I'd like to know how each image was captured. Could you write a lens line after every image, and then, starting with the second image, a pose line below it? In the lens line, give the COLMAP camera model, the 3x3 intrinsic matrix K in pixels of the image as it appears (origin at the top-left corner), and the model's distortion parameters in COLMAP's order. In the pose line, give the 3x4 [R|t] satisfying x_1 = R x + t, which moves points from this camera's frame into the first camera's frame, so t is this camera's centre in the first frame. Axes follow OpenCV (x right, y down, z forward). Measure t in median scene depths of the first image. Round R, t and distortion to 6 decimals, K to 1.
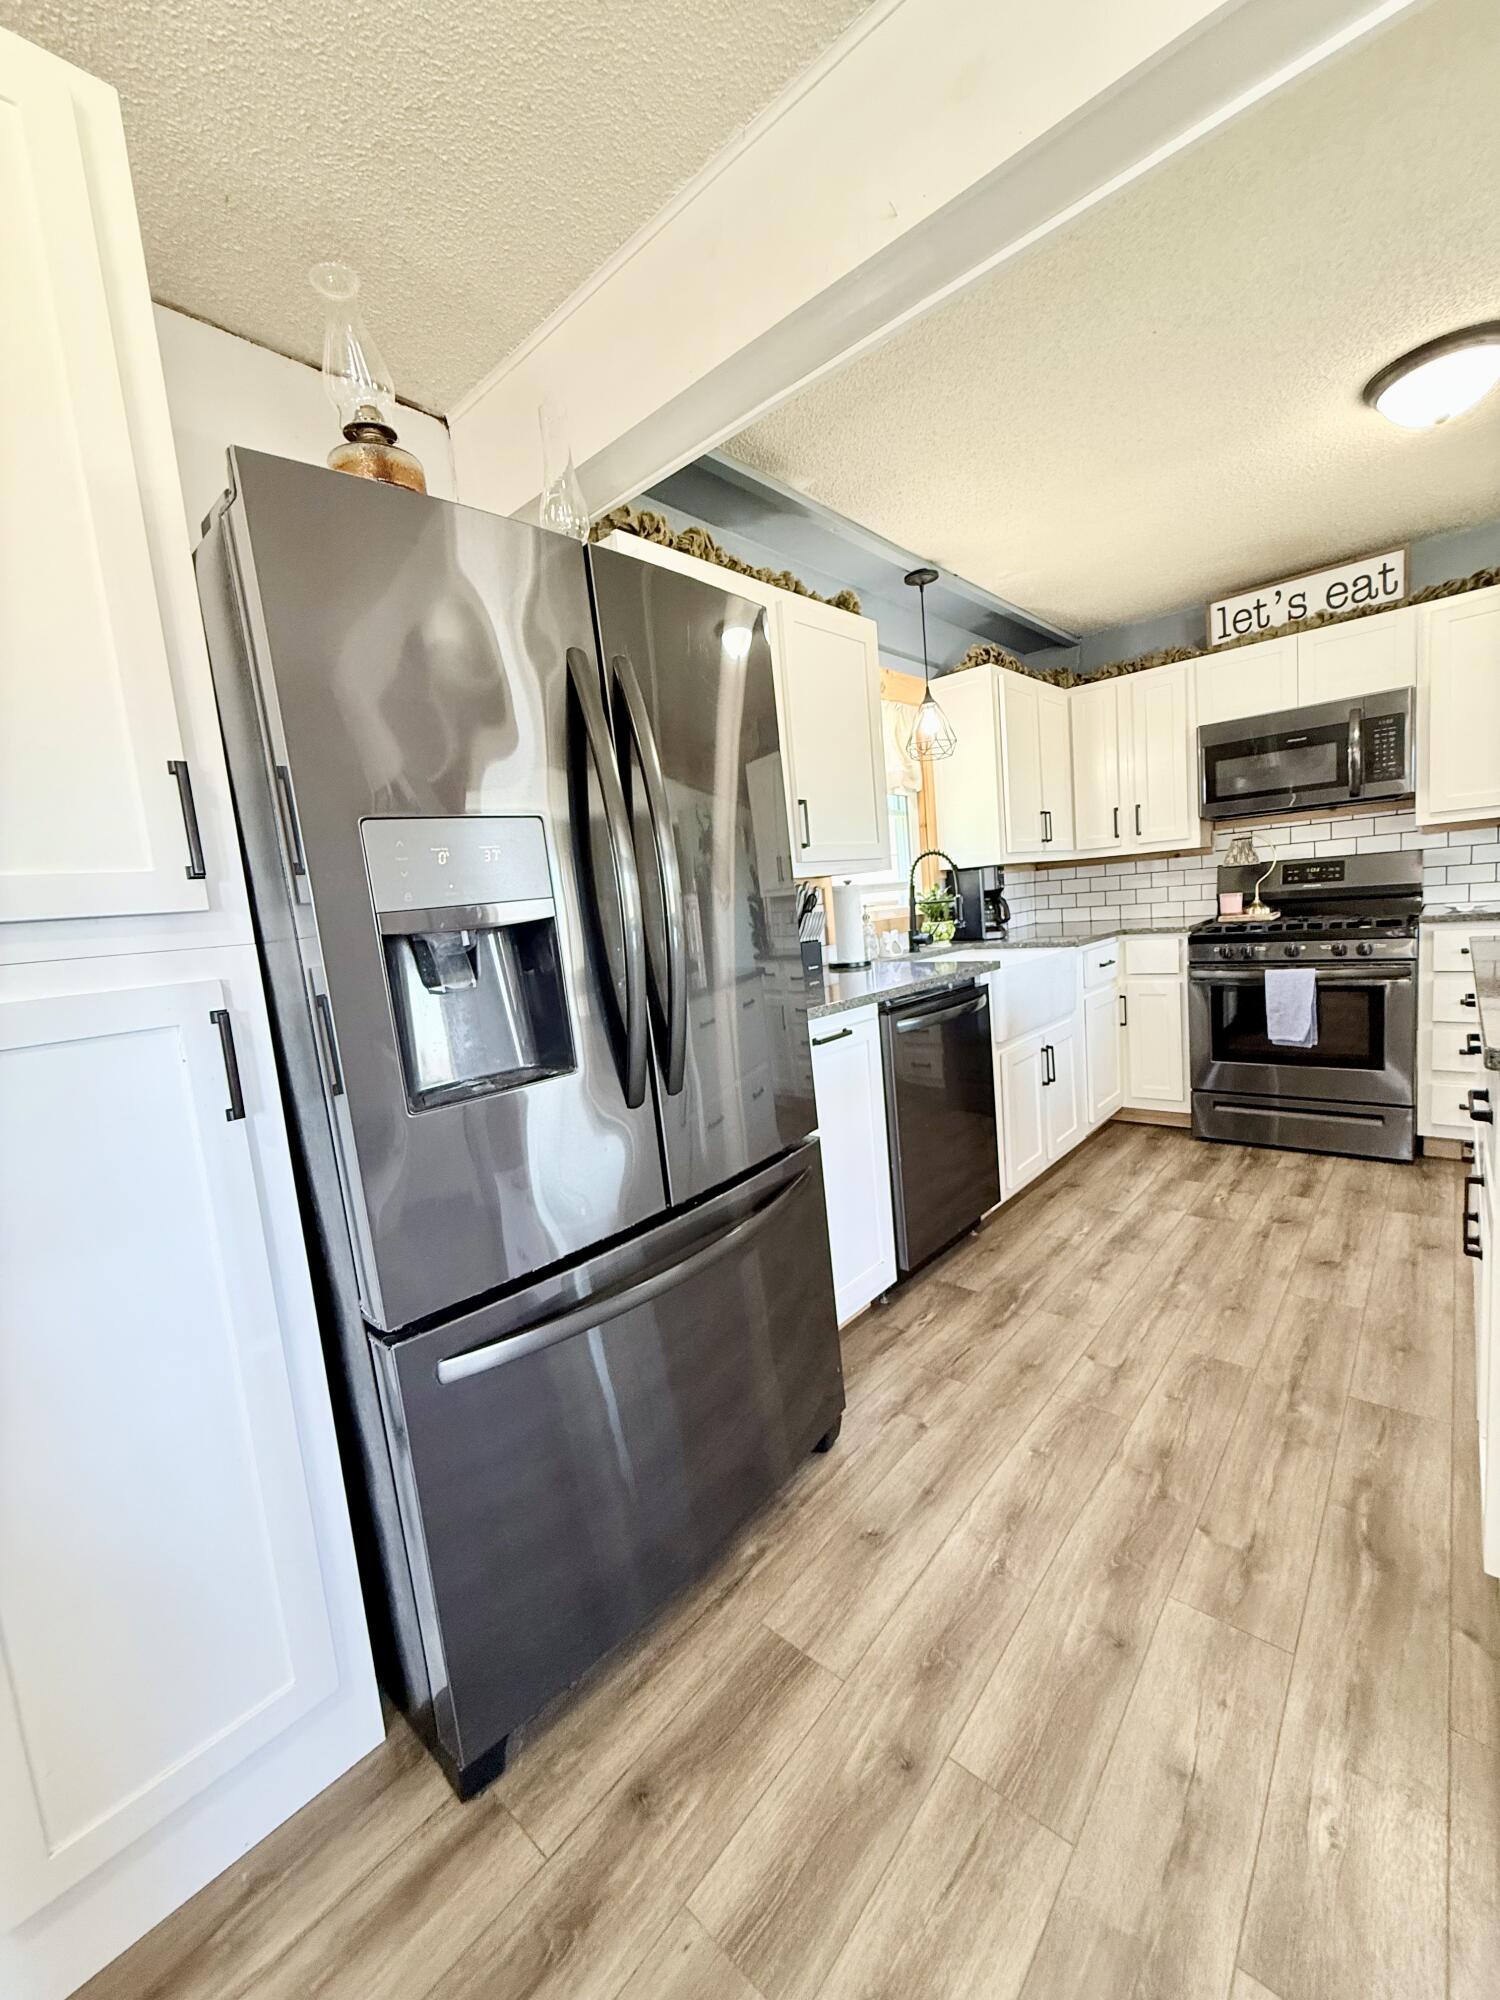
lens RADIAL K [[793.6, 0, 752.0], [0, 793.6, 994.5], [0, 0, 1]] dist [0.000321, -0.000193]
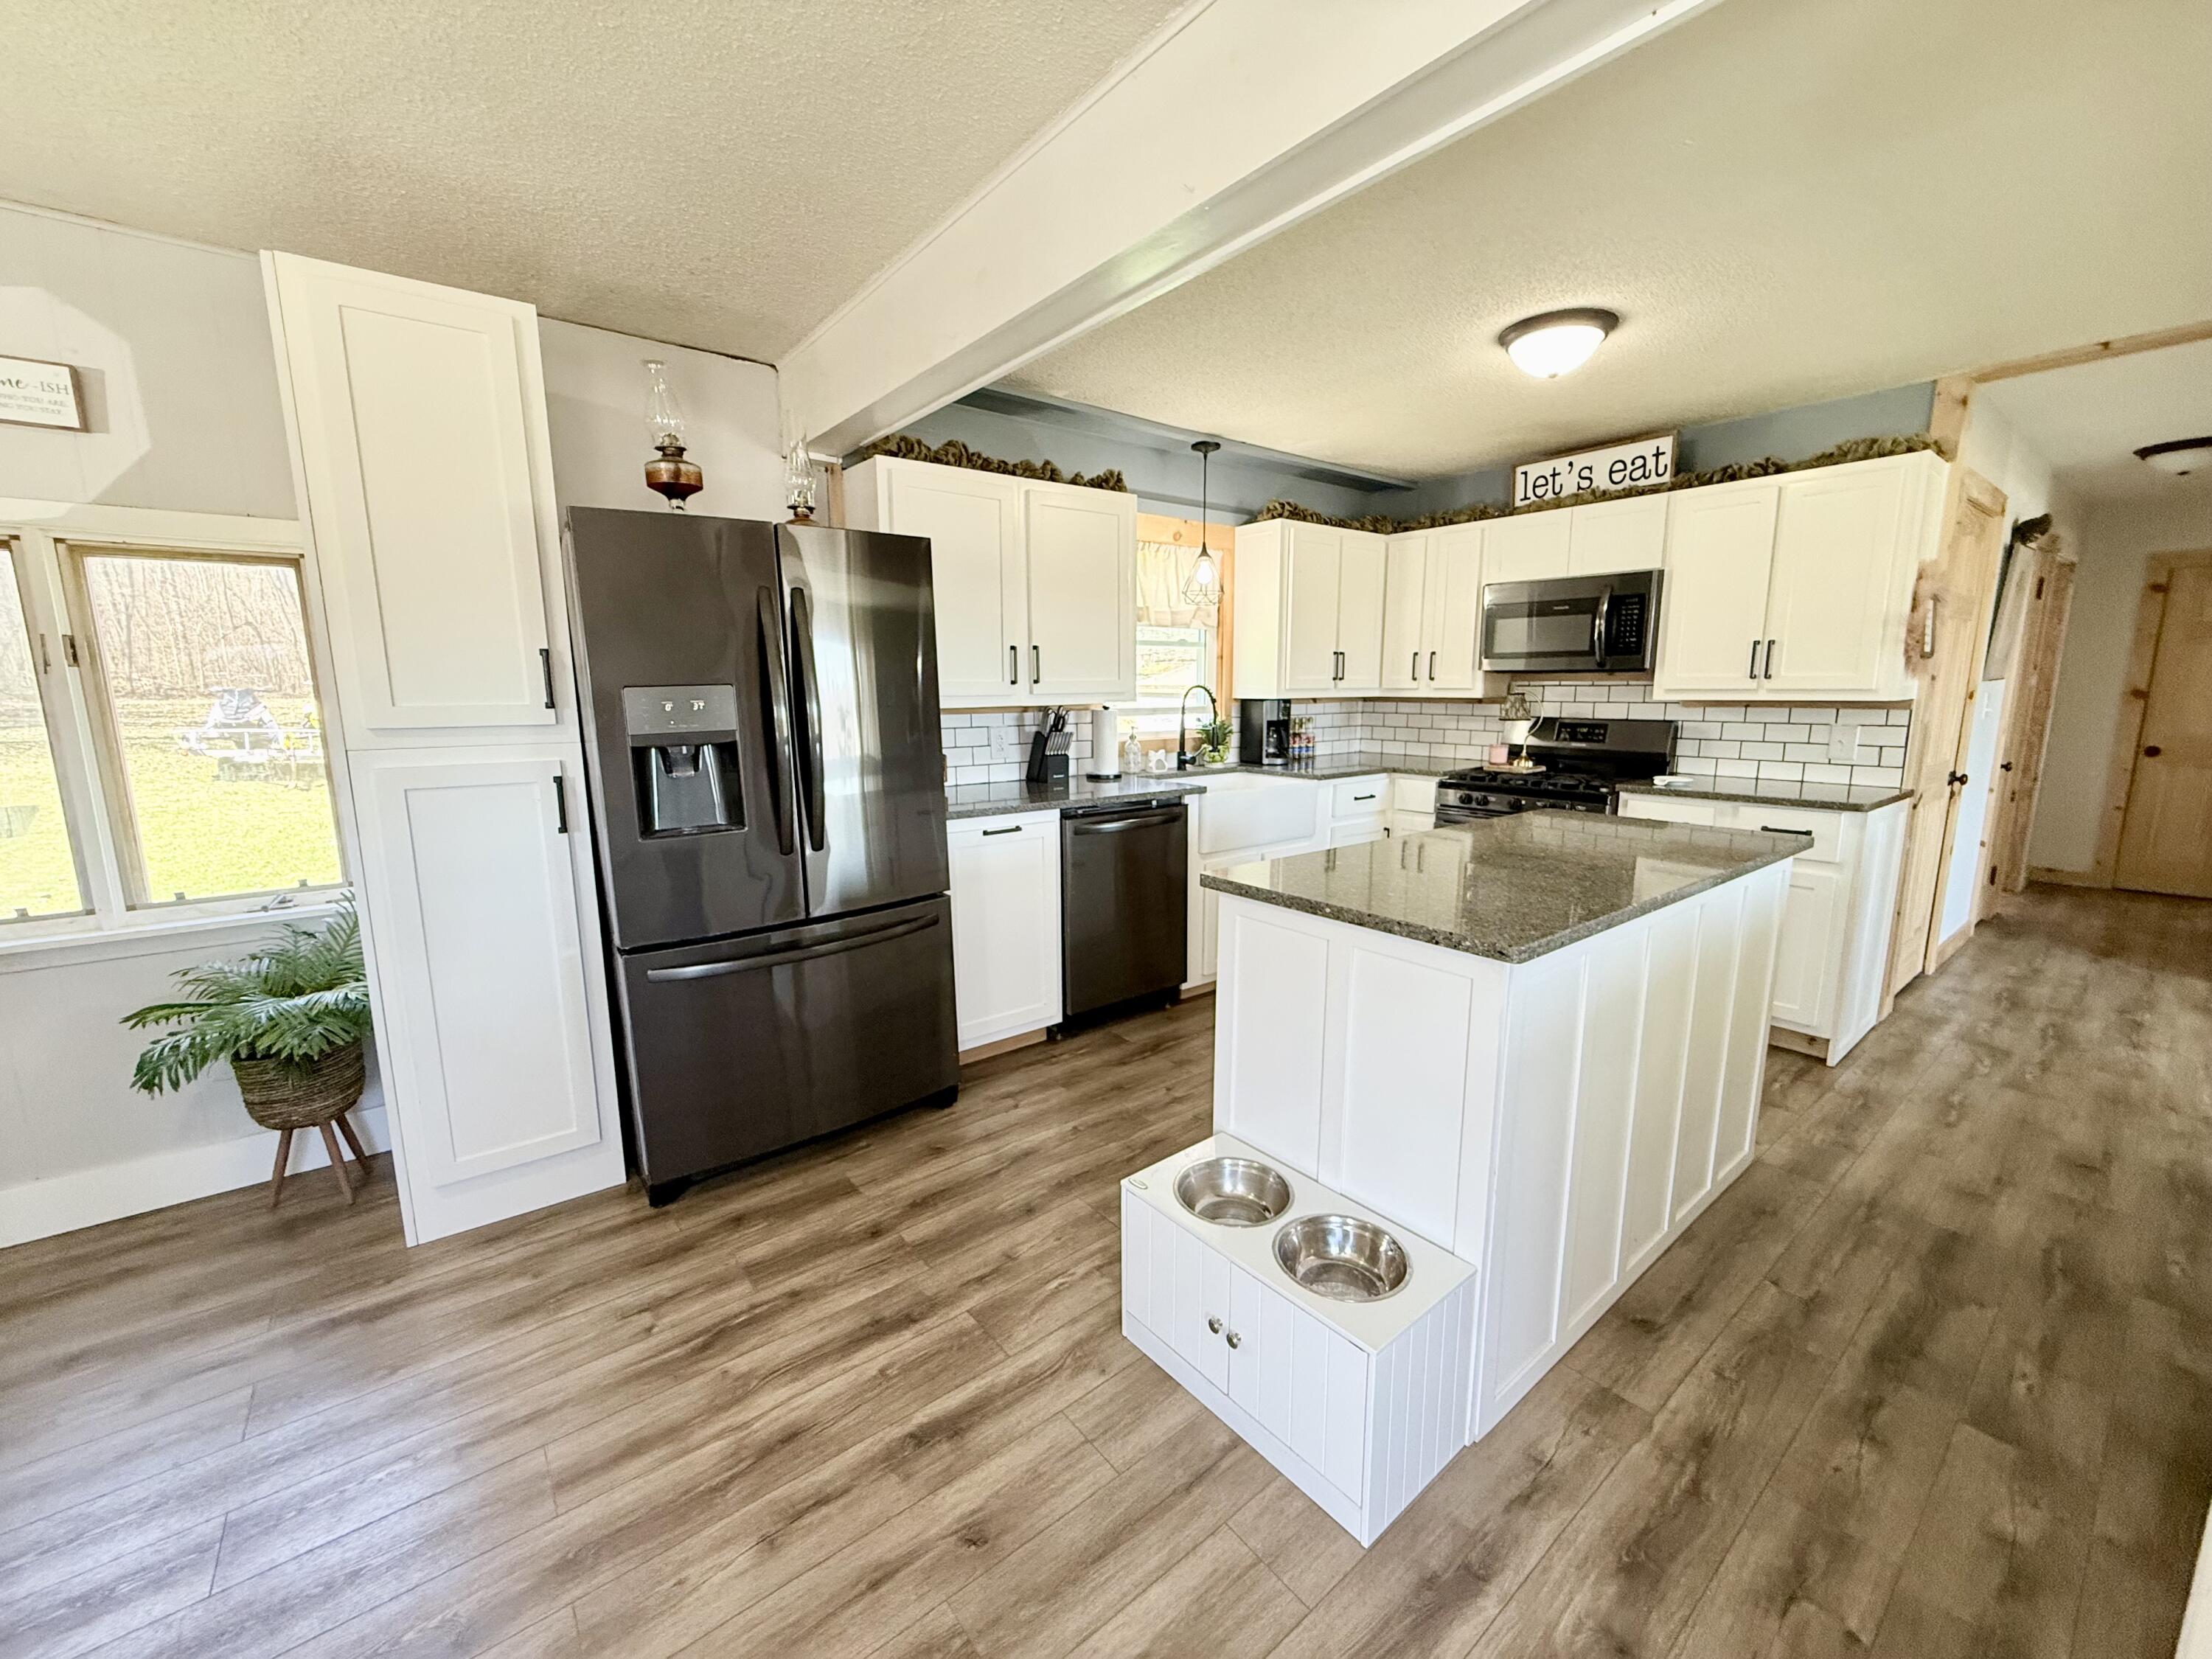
lens RADIAL K [[877.8, 0, 1105.6], [0, 877.8, 829.5], [0, 0, 1]] dist [0.000321, -0.000193]
pose [[0.980421, 0.111304, -0.162440, 0.325467], [-0.102006, 0.992689, 0.064529, -0.040550], [0.168434, -0.046696, 0.984606, -0.290109]]
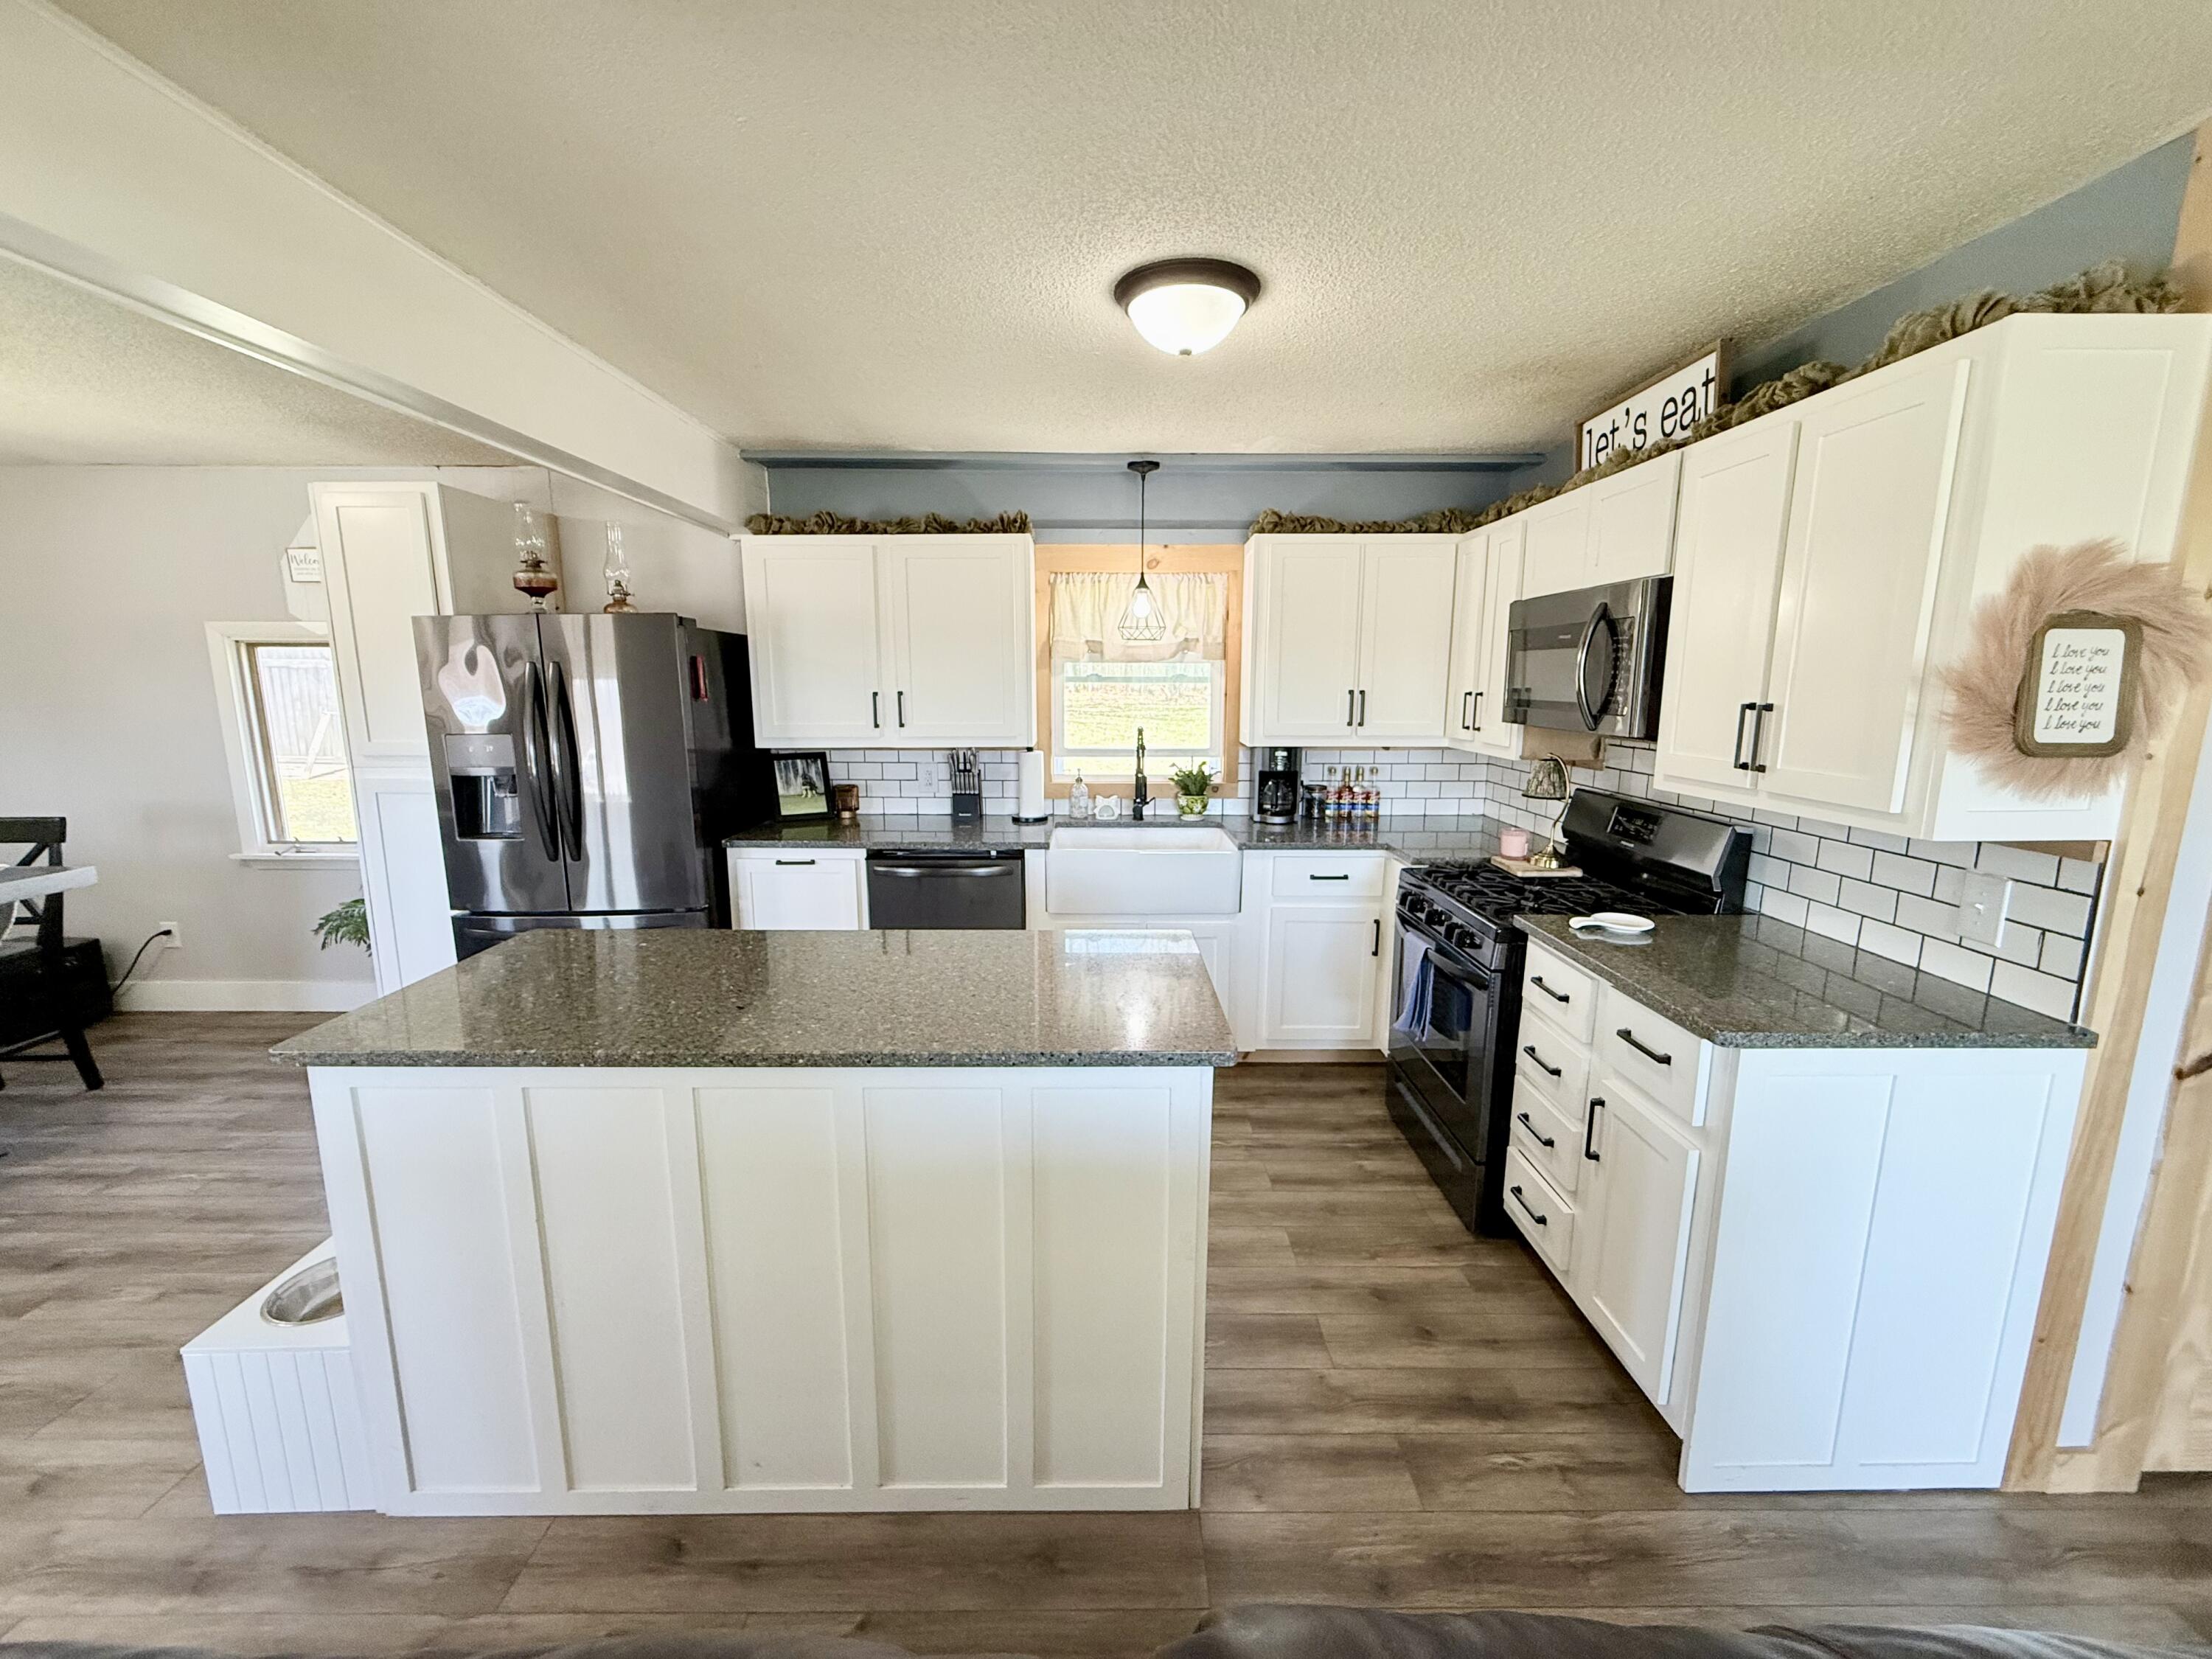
lens RADIAL K [[877.8, 0, 1103.7], [0, 877.8, 829.9], [0, 0, 1]] dist [0.000321, -0.000193]
pose [[0.665154, 0.213552, -0.715518, 1.054254], [-0.147783, 0.976926, 0.154191, -0.221947], [0.731936, 0.003181, 0.681366, 0.174668]]
